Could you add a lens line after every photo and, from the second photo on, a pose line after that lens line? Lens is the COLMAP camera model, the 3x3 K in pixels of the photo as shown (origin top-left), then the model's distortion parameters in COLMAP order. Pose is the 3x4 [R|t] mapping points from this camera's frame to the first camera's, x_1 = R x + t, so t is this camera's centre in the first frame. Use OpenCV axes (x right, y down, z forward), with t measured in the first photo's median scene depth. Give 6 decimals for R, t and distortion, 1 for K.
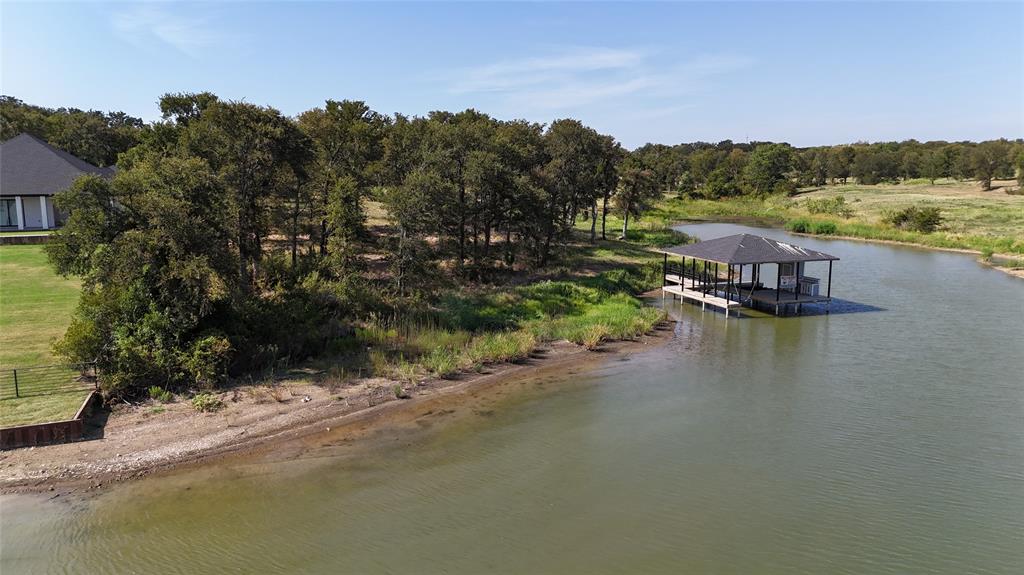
lens RADIAL K [[784.2, 0, 512.0], [0, 784.2, 287.5], [0, 0, 1]] dist [0.166315, -0.174903]
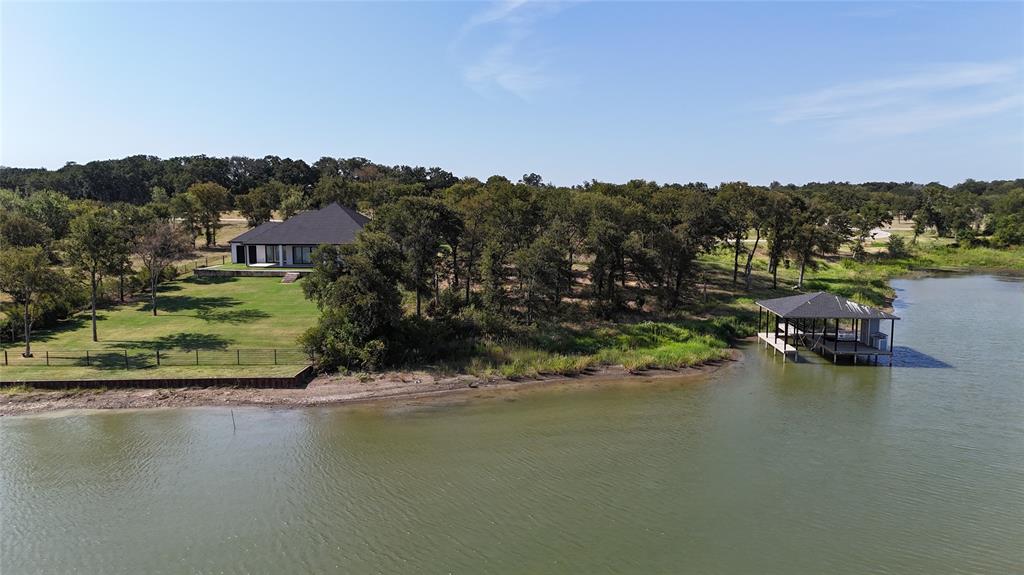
lens RADIAL K [[784.2, 0, 512.0], [0, 784.2, 287.5], [0, 0, 1]] dist [0.166315, -0.174903]
pose [[0.924990, 0.047149, -0.377056, 0.417154], [-0.062174, 0.997679, -0.027771, -0.017574], [0.374871, 0.049131, 0.925774, -0.358676]]
